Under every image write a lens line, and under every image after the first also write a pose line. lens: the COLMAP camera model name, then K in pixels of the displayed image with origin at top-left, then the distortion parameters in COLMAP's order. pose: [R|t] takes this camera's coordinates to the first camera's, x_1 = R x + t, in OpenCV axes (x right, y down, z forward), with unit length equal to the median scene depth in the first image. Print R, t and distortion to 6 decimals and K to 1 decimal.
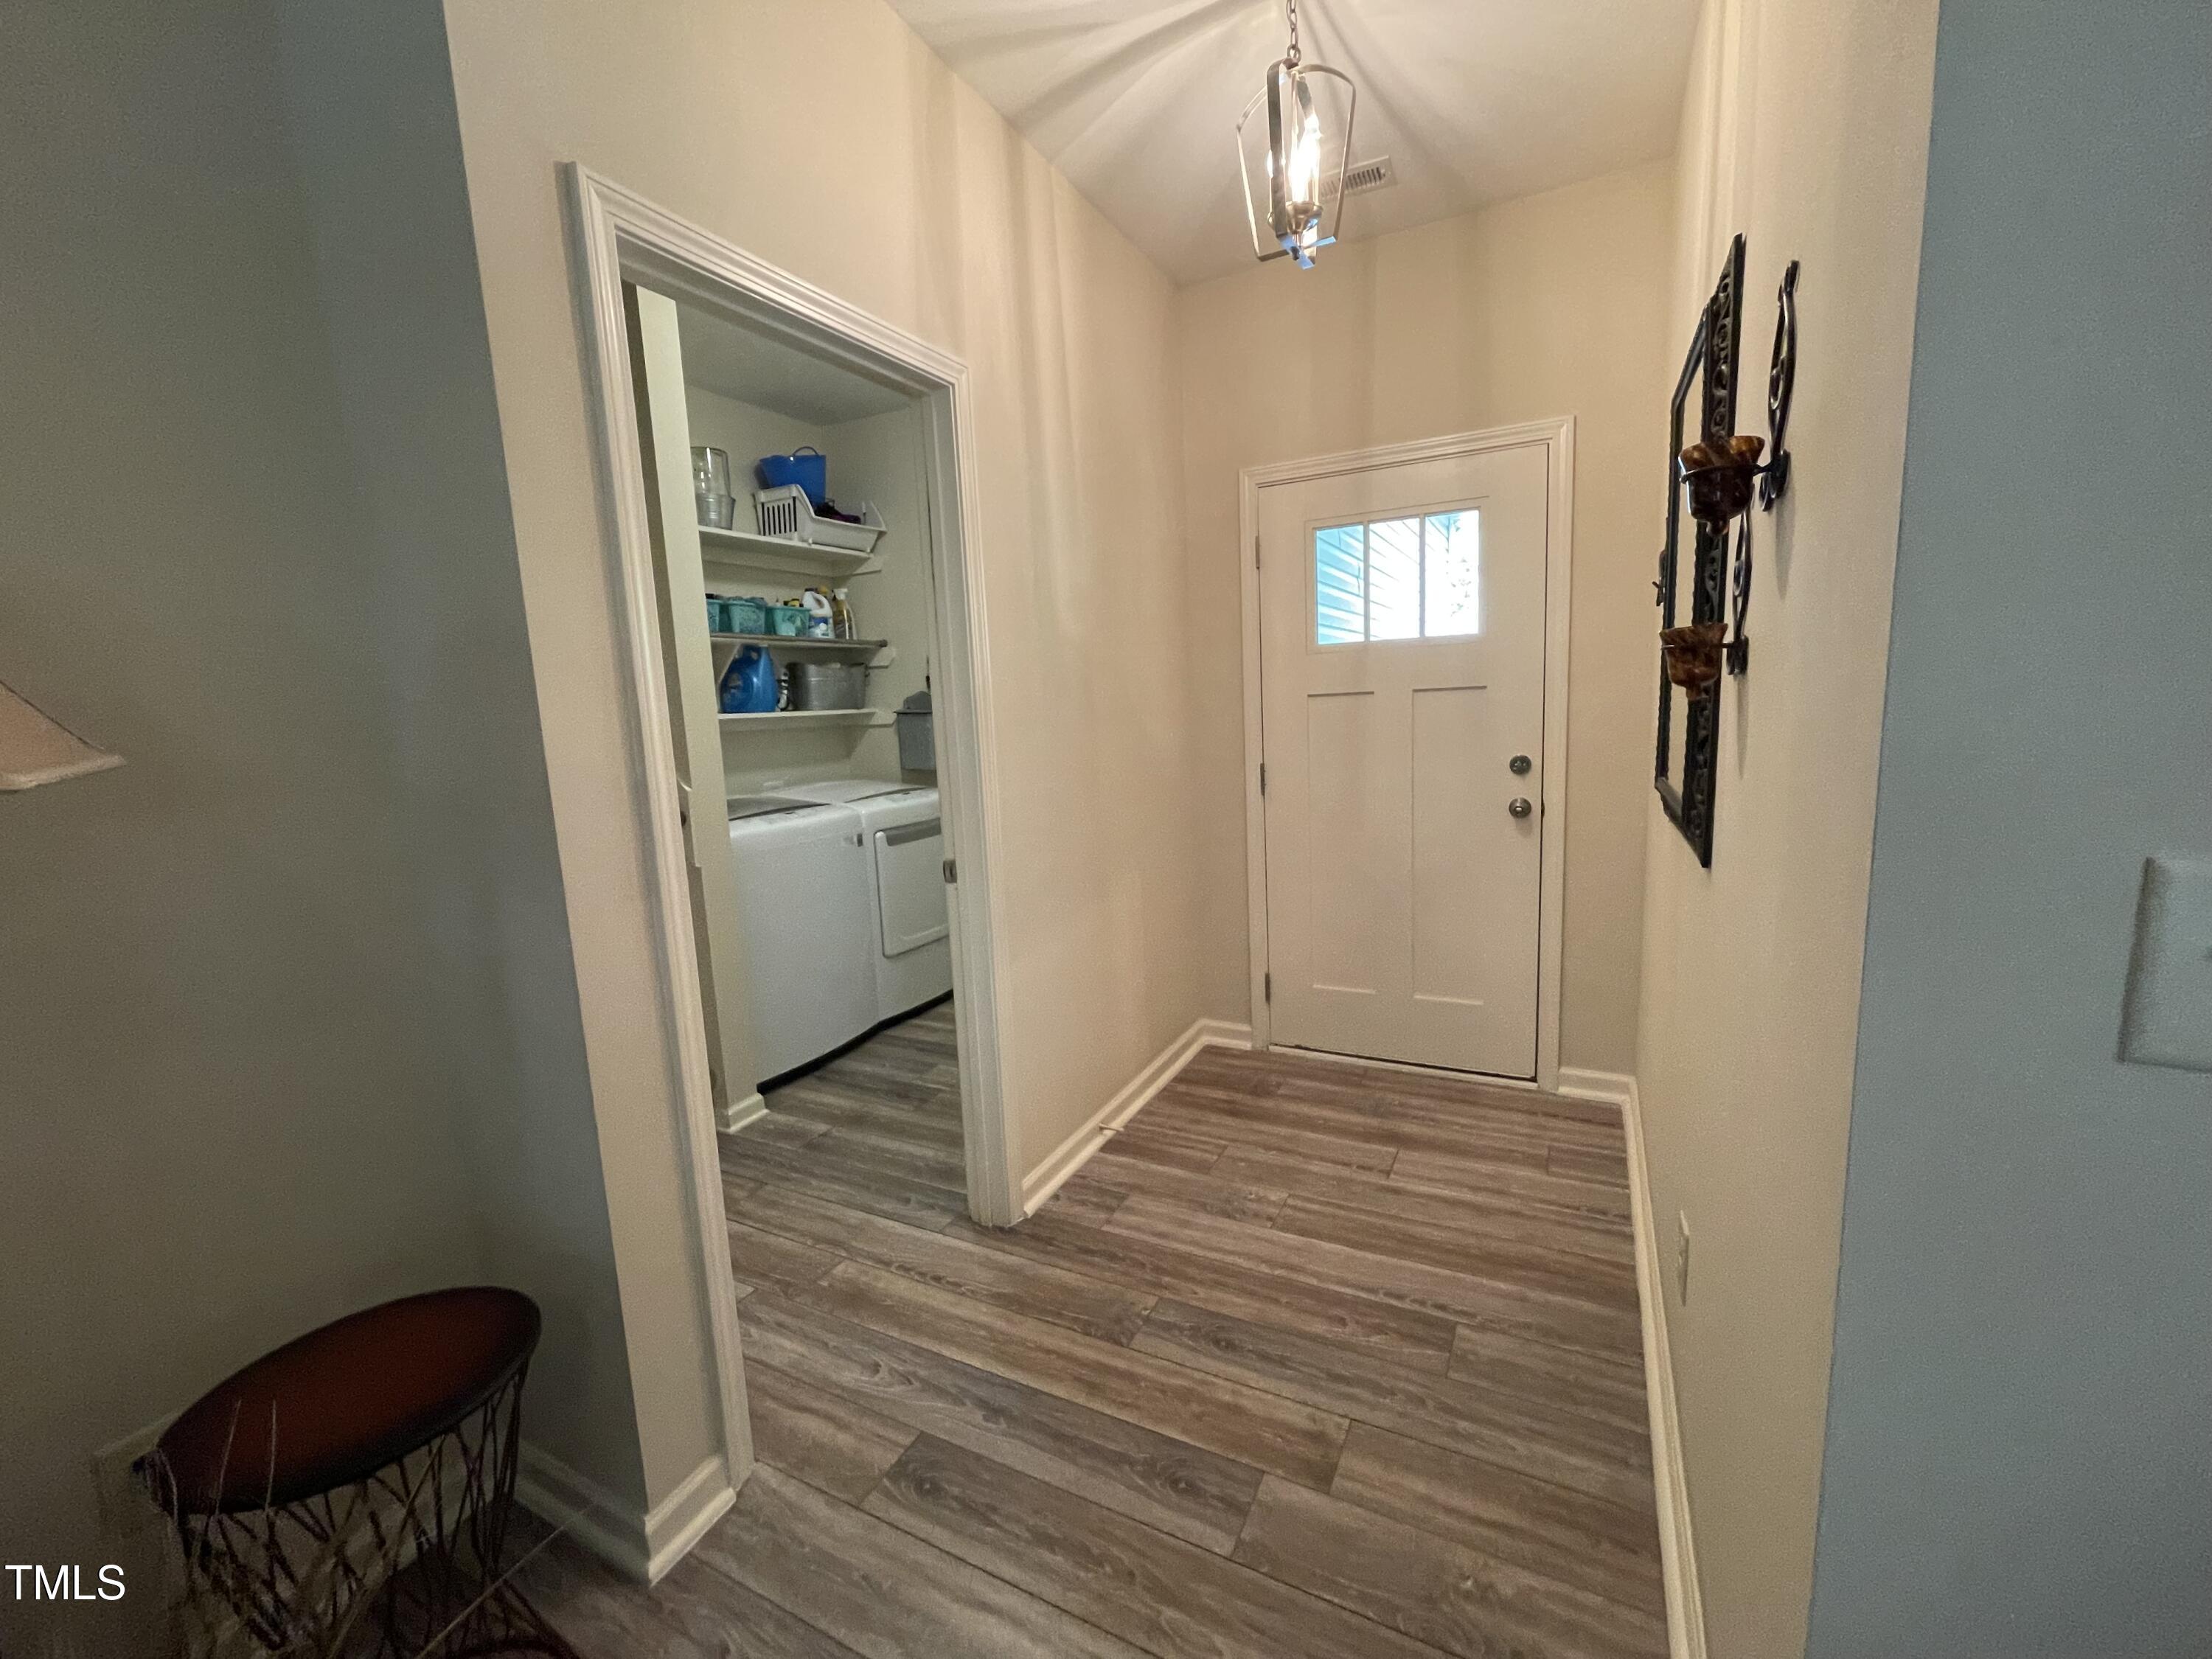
lens RADIAL K [[899.9, 0, 1106.0], [0, 899.9, 829.5], [0, 0, 1]] dist [-0.000621, -0.000025]
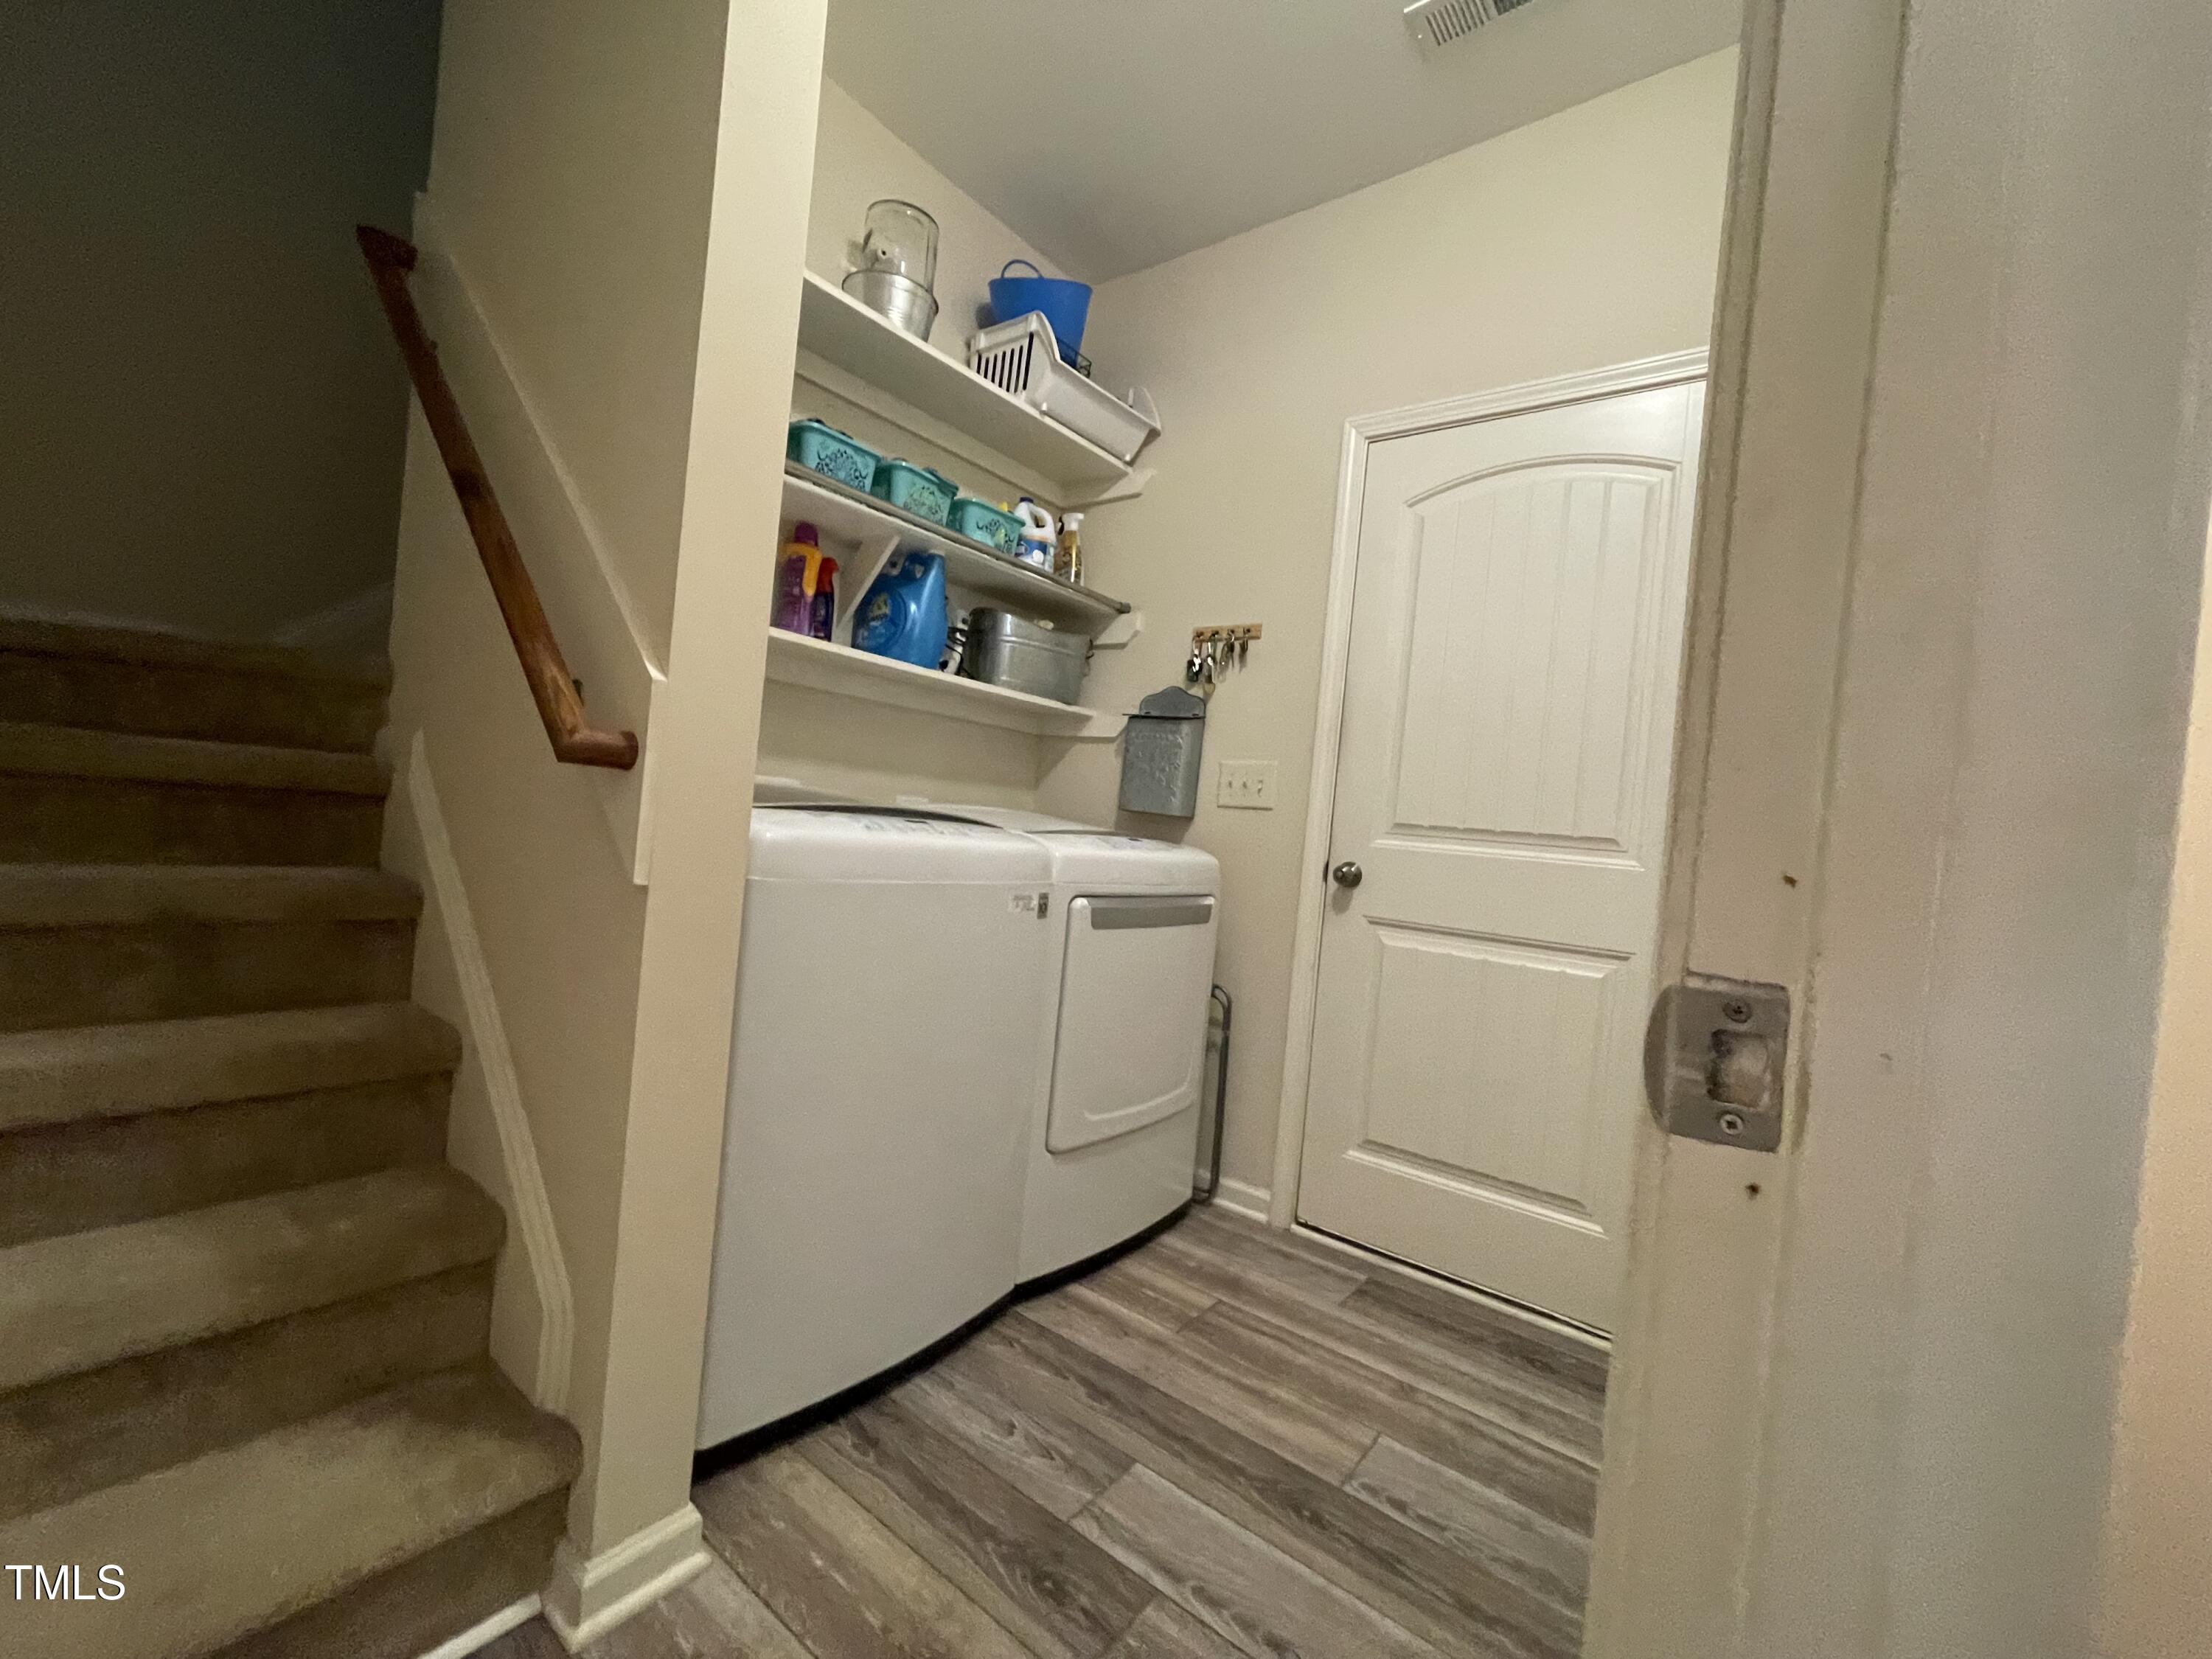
lens RADIAL K [[899.9, 0, 1106.0], [0, 899.9, 829.5], [0, 0, 1]] dist [-0.000621, -0.000025]
pose [[0.973251, 0.141037, -0.181359, -0.135867], [-0.164988, 0.978404, -0.124521, 0.023046], [0.159880, 0.151112, 0.975502, 0.449724]]
